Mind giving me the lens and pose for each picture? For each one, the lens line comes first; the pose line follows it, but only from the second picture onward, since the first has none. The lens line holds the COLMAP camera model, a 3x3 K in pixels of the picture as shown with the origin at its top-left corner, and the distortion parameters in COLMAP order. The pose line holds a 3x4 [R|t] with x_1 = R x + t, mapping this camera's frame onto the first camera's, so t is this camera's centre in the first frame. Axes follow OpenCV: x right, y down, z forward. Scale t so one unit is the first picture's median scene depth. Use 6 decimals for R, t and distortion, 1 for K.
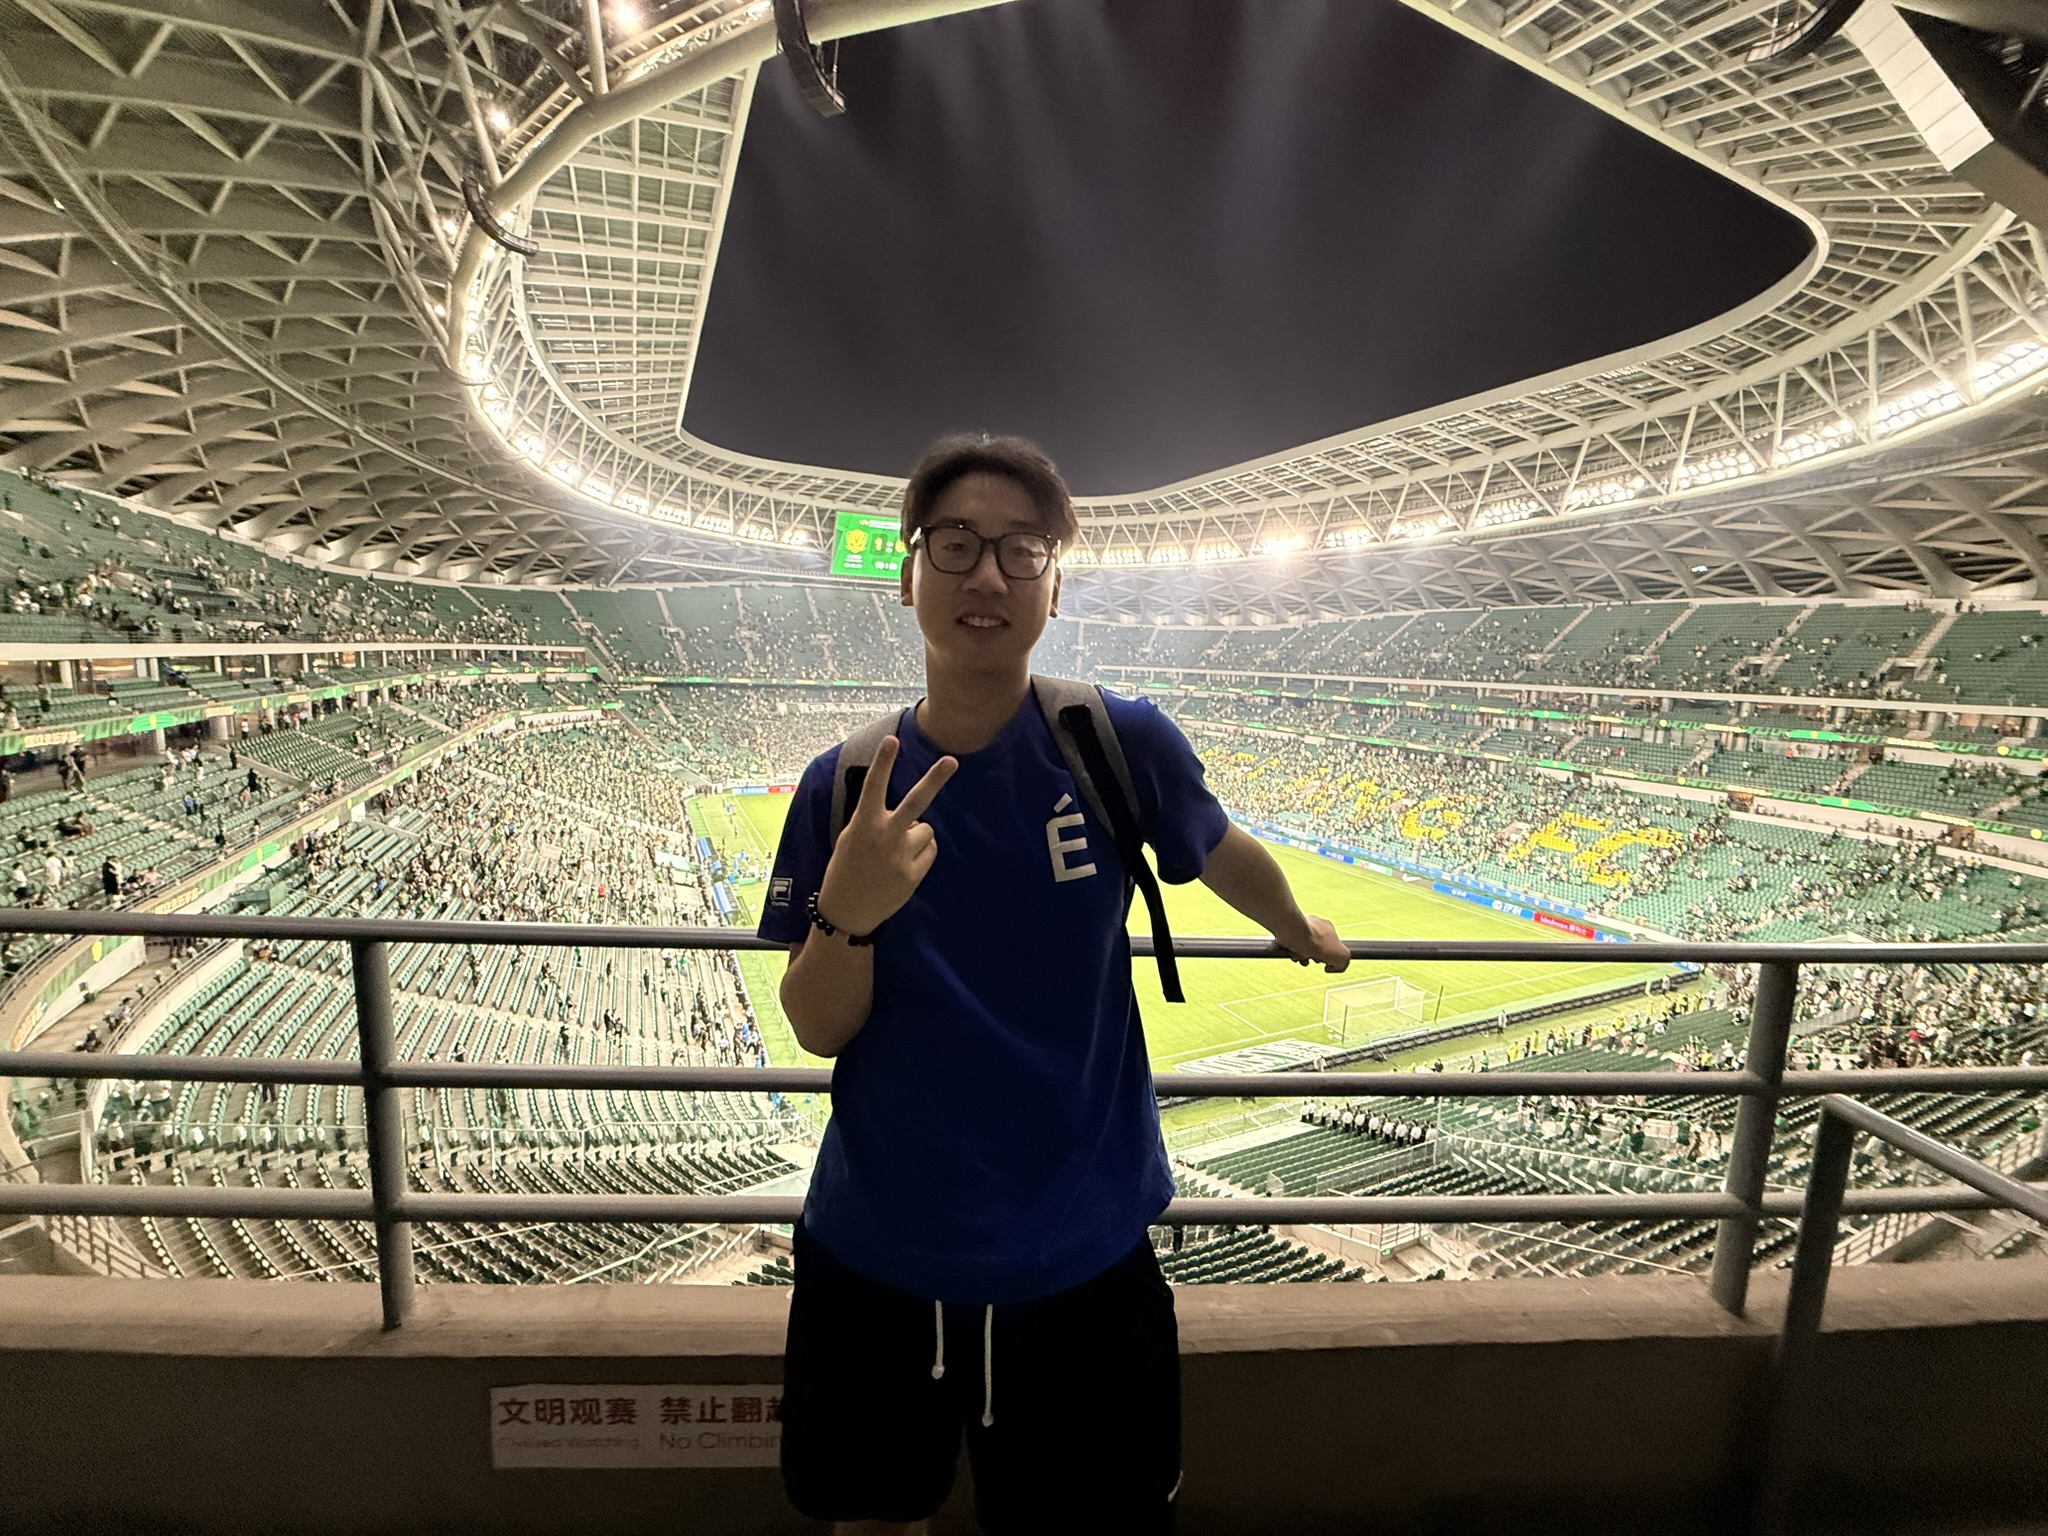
lens RADIAL K [[816.9, 0, 1018.0], [0, 816.9, 761.8], [0, 0, 1]] dist [-0.000172, 0.000102]
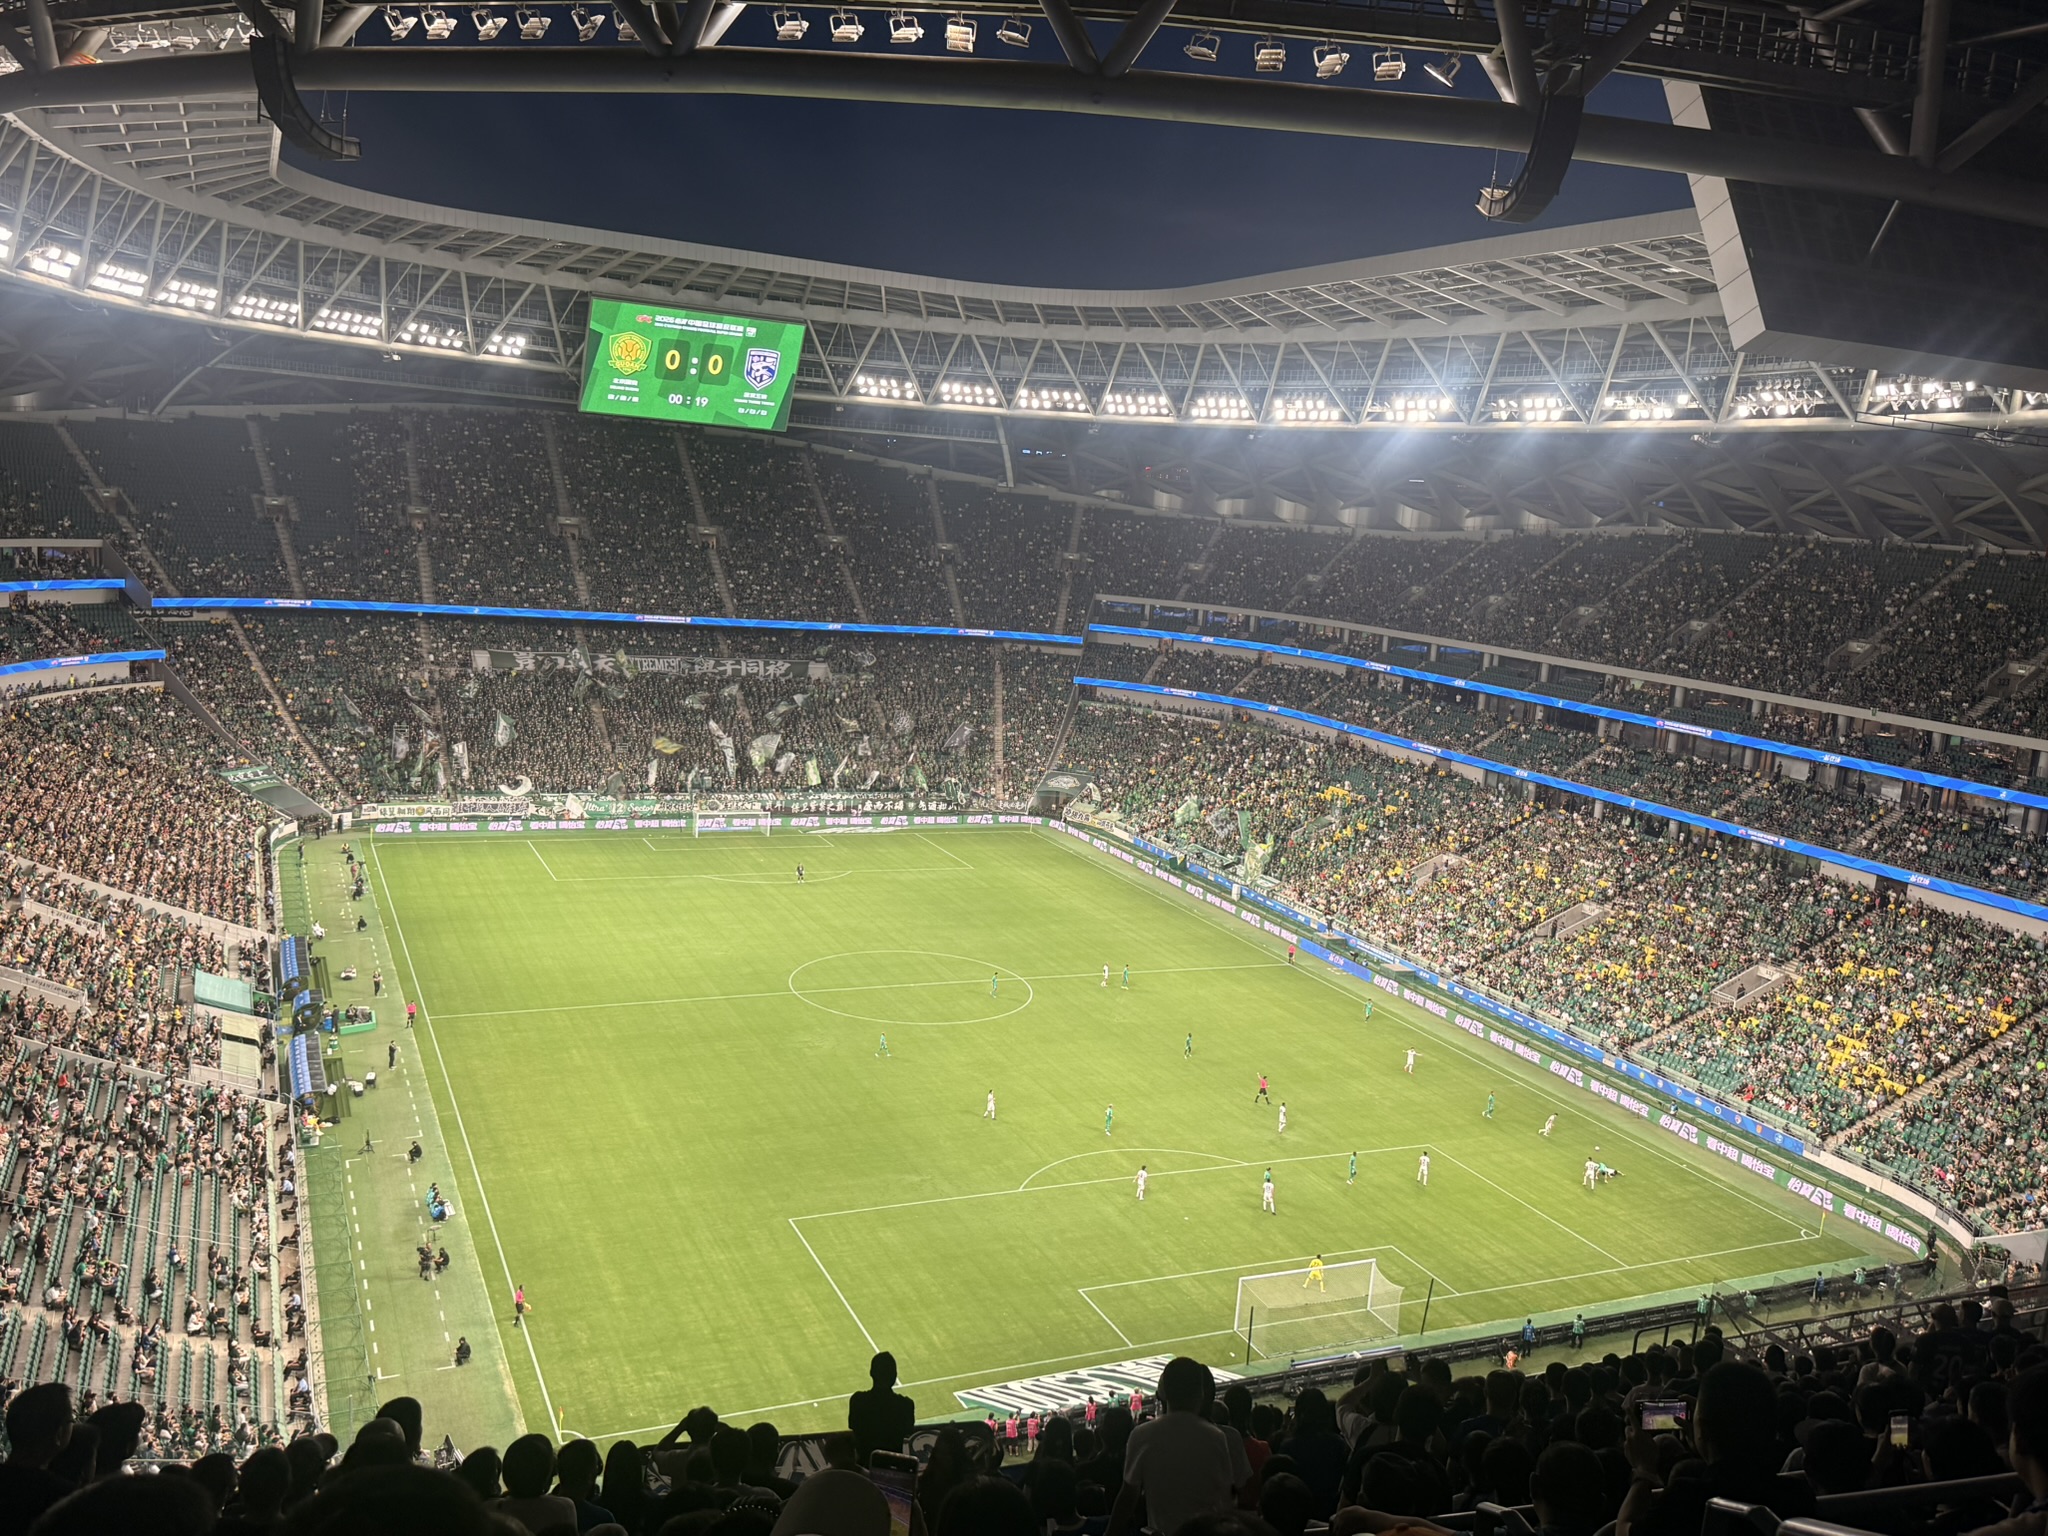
lens RADIAL K [[1685.2, 0, 1028.0], [0, 1685.2, 774.5], [0, 0, 1]] dist [0.015248, -0.018929]
pose [[0.999168, 0.040620, 0.003651, 0.072902], [-0.040724, 0.998546, 0.035306, -0.053483], [-0.002211, -0.035426, 0.999370, -0.102437]]
